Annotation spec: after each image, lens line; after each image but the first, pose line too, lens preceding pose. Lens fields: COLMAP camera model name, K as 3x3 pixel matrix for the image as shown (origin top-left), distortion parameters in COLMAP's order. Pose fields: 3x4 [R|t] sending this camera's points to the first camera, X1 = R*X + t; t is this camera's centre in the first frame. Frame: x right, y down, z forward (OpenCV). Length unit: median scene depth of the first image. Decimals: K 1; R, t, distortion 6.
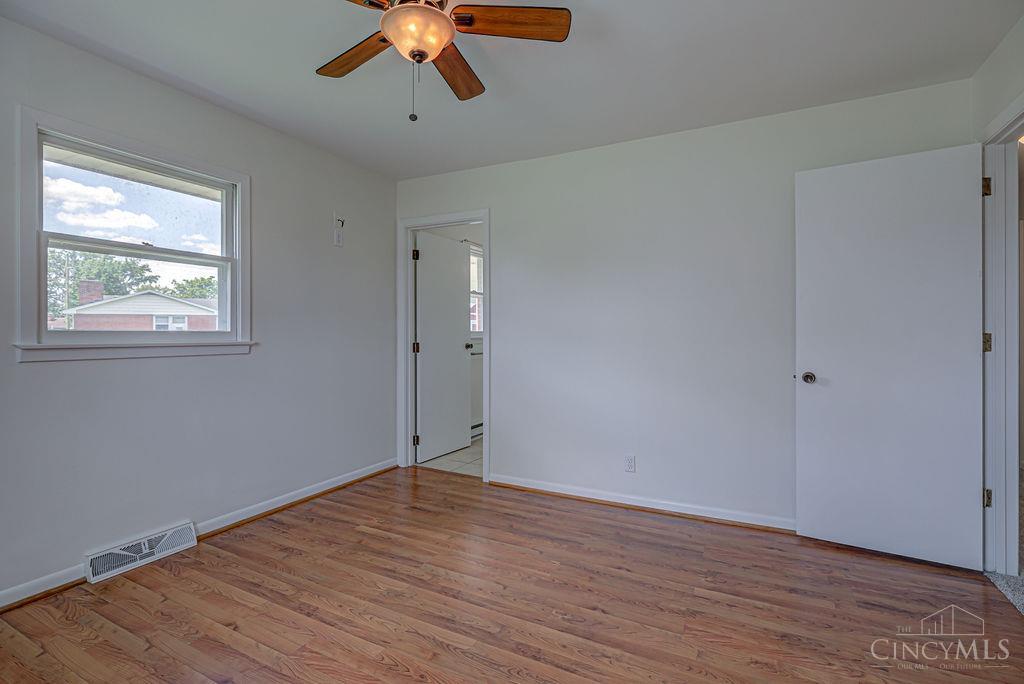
lens RADIAL K [[471.2, 0, 522.8], [0, 471.2, 339.6], [0, 0, 1]] dist [-0.002395, -0.000284]
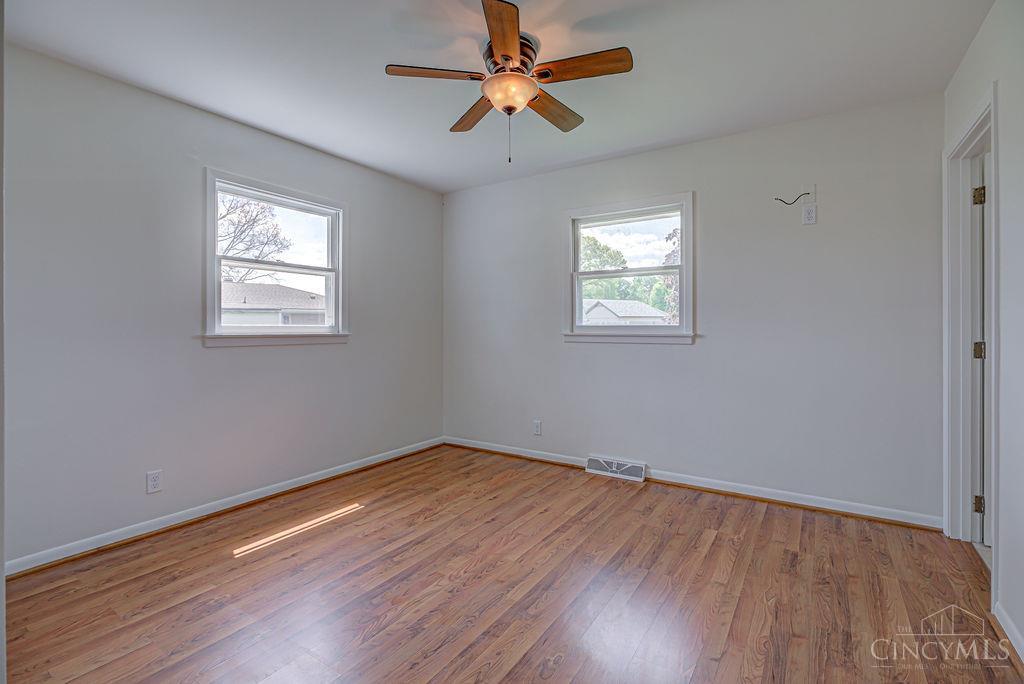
lens RADIAL K [[471.2, 0, 509.1], [0, 471.2, 333.9], [0, 0, 1]] dist [-0.002395, -0.000284]
pose [[-0.114930, 0.012922, -0.993290, 0.798140], [-0.010518, 0.999844, 0.014224, -0.009954], [0.993318, 0.012082, -0.114776, 0.870985]]
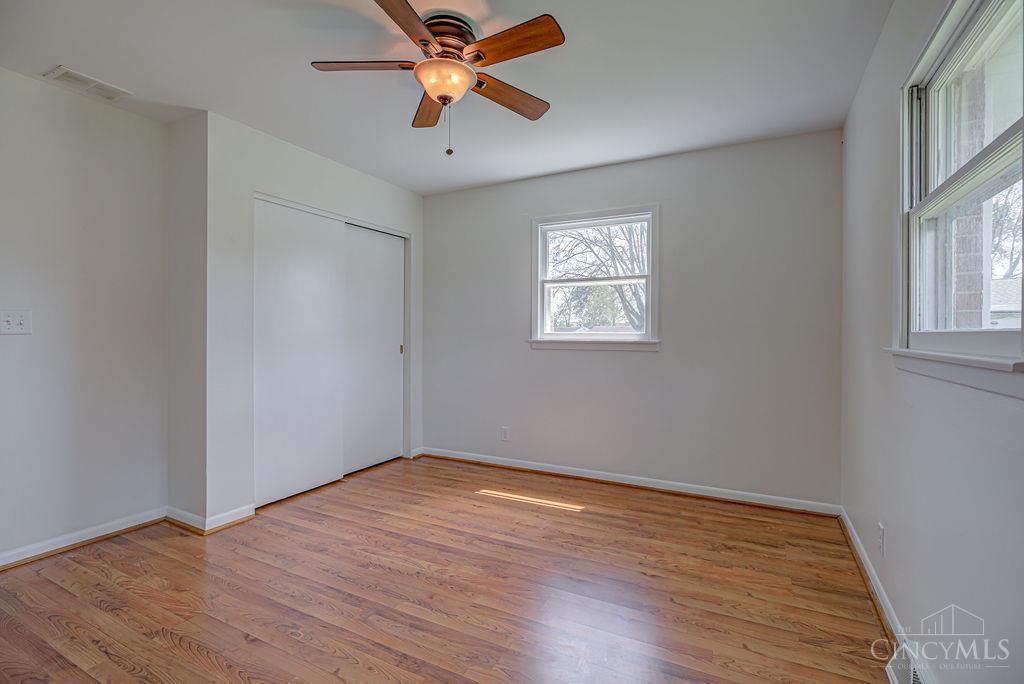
lens RADIAL K [[471.2, 0, 519.1], [0, 471.2, 334.7], [0, 0, 1]] dist [-0.002395, -0.000284]
pose [[-0.999872, -0.001024, 0.015994, -0.326495], [-0.000865, 0.999950, 0.009951, -0.017593], [-0.016003, 0.009936, -0.999823, 1.665868]]
